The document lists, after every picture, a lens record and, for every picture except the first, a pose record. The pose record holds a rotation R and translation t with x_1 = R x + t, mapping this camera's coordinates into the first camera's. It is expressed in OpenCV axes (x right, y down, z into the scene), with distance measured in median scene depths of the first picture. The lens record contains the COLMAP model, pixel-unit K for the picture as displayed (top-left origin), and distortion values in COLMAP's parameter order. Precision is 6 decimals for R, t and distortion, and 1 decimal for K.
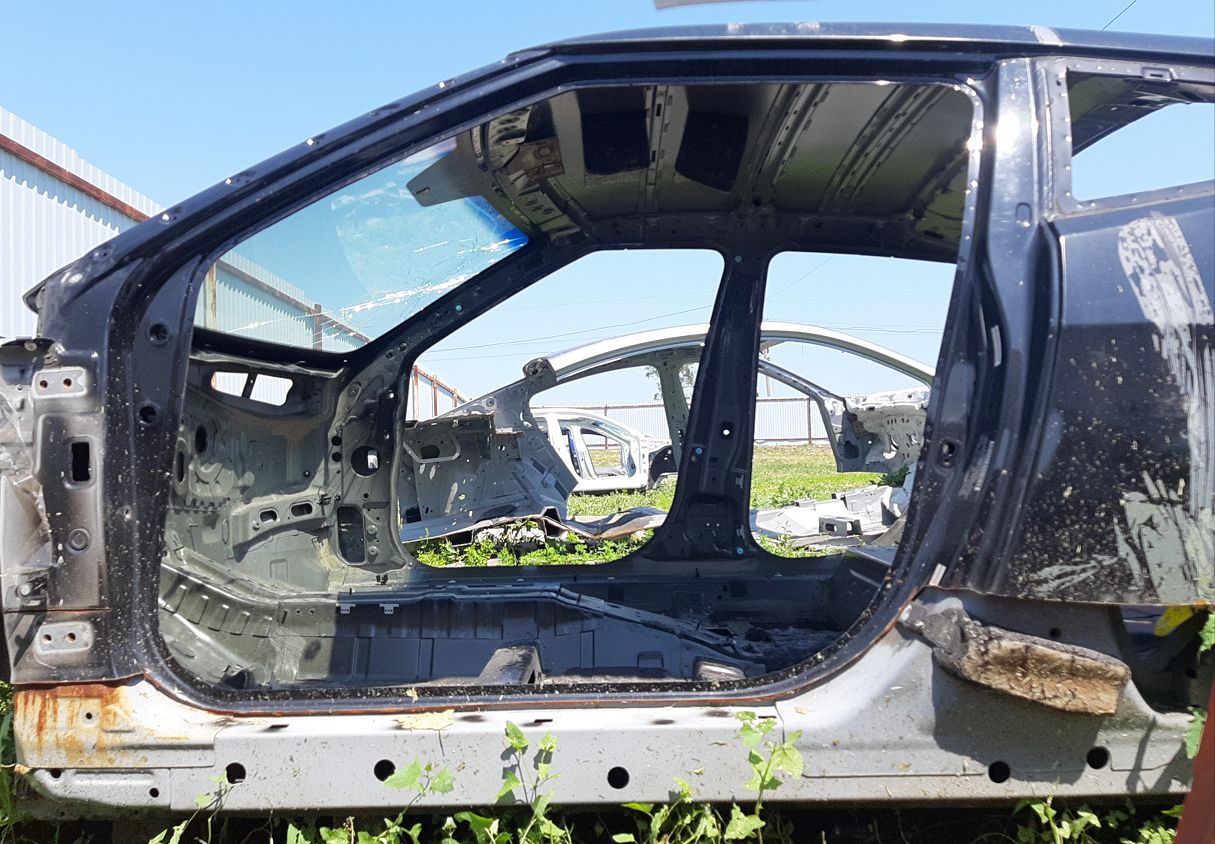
lens RADIAL K [[988.0, 0, 613.5], [0, 988.0, 423.7], [0, 0, 1]] dist [0.010902, 0.001806]
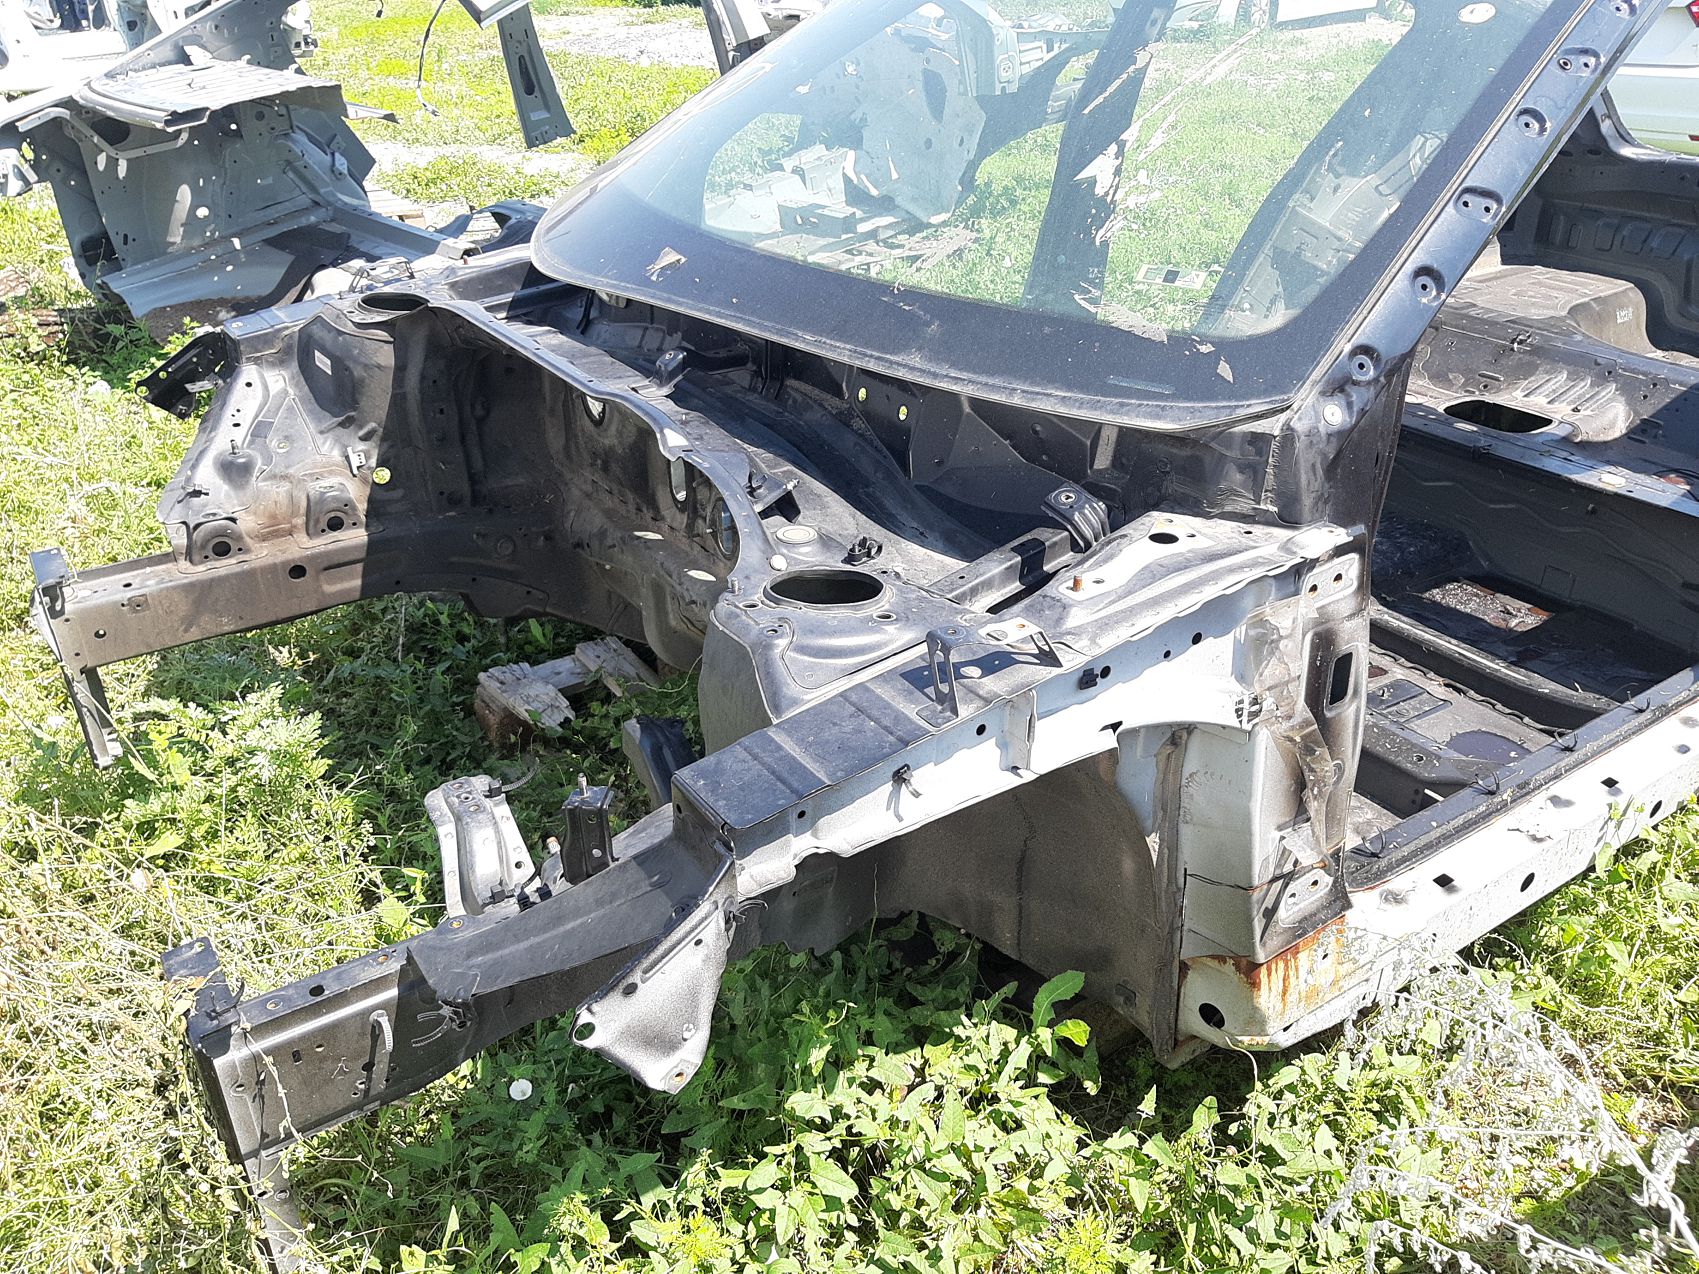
lens RADIAL K [[1365.8, 0, 849.9], [0, 1365.8, 639.8], [0, 0, 1]] dist [0.076838, -0.099731]
pose [[0.832991, -0.249011, 0.494084, -1.286889], [-0.023316, 0.876408, 0.481005, -0.441085], [-0.552795, -0.412193, 0.724234, 0.495258]]
